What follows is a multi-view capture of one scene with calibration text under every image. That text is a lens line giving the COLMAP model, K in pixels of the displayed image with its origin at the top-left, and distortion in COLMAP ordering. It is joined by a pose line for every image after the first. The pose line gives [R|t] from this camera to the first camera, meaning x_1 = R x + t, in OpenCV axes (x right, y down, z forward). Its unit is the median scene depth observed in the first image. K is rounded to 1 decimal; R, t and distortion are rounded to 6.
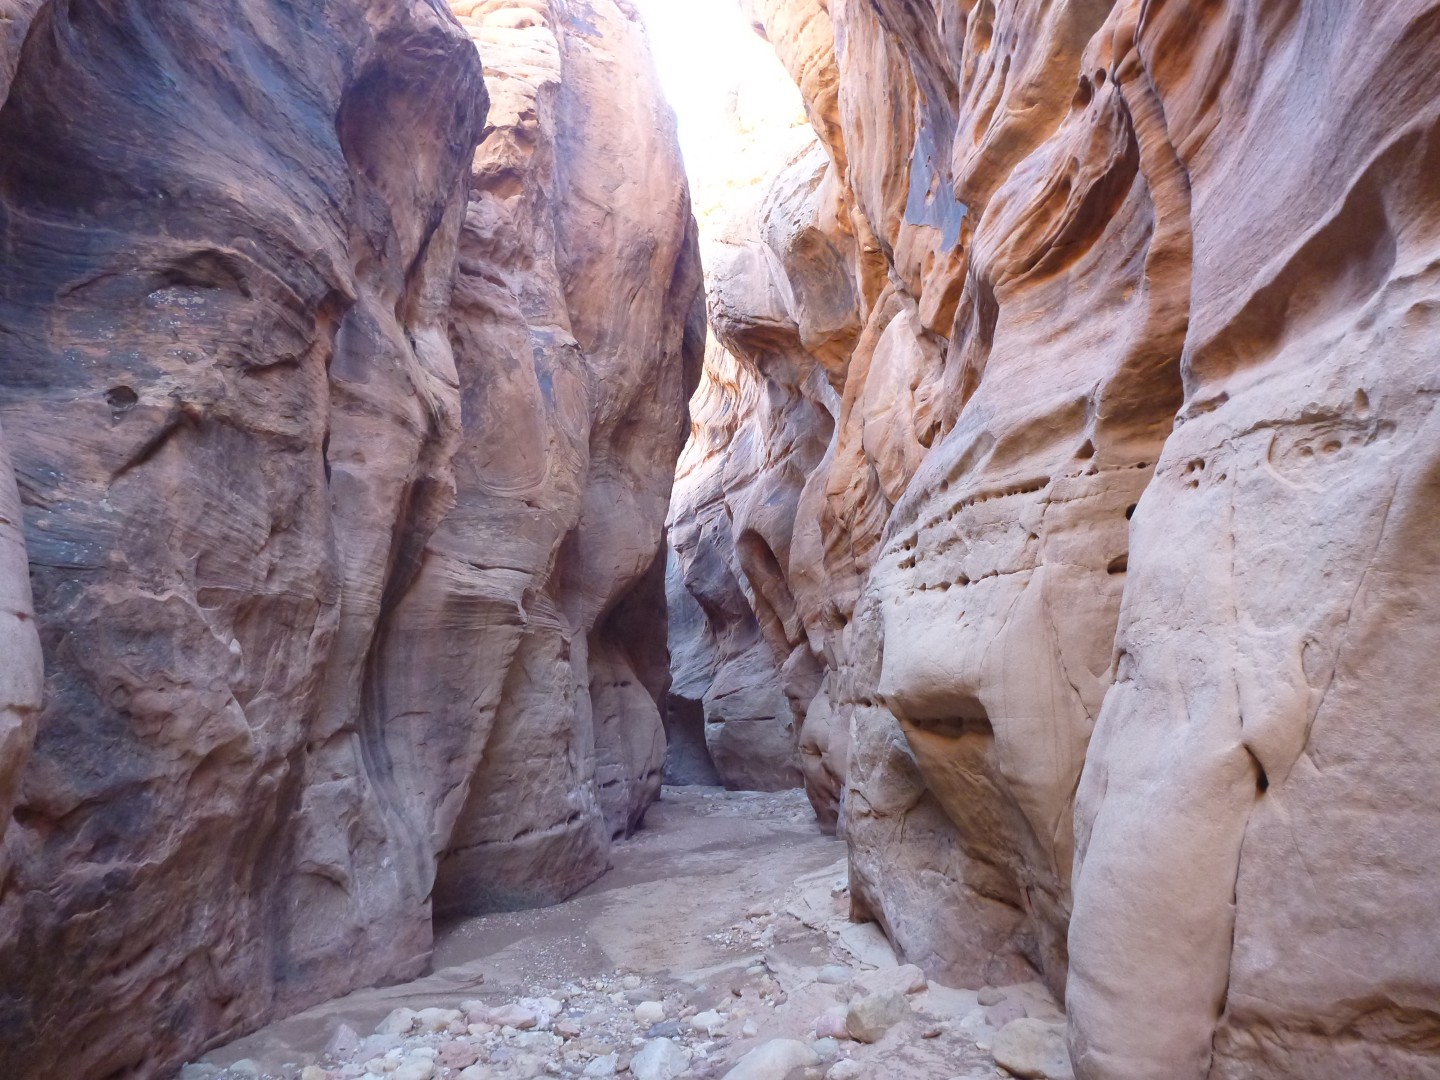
lens RADIAL K [[1195.0, 0, 714.1], [0, 1195.0, 536.3], [0, 0, 1]] dist [-0.028332, 0.004110]
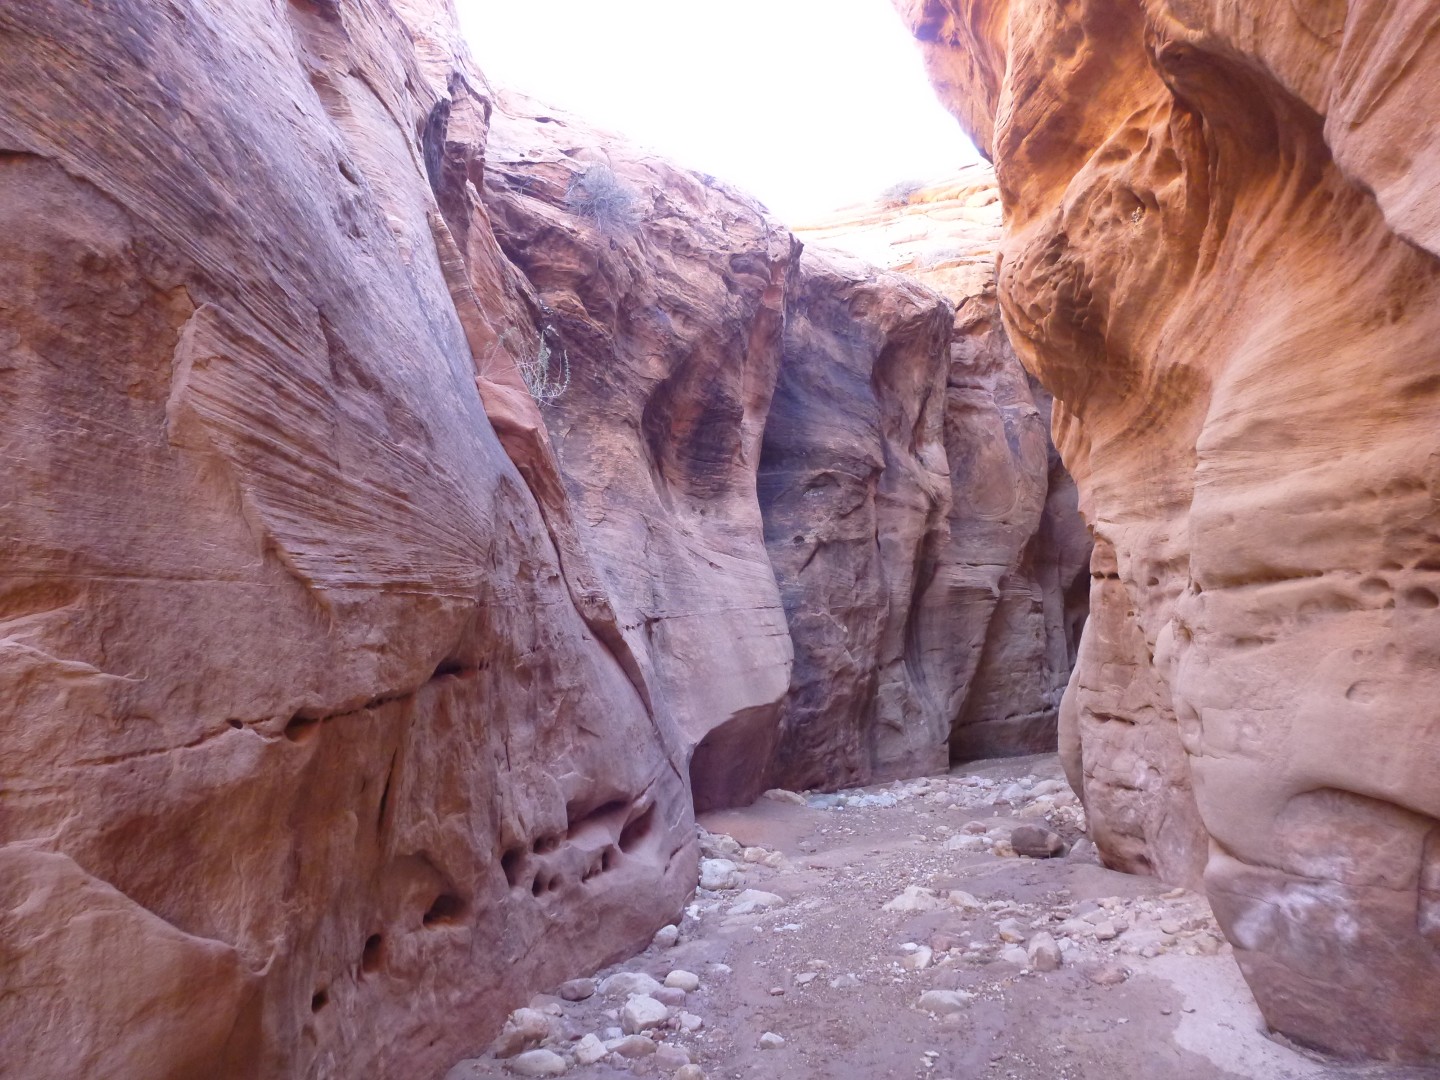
lens RADIAL K [[1195.0, 0, 717.9], [0, 1195.0, 541.5], [0, 0, 1]] dist [-0.028332, 0.004110]
pose [[0.880570, -0.045571, -0.471721, 0.414726], [0.081208, 0.995153, 0.055456, -0.187234], [0.466907, -0.087140, 0.880002, -0.987661]]
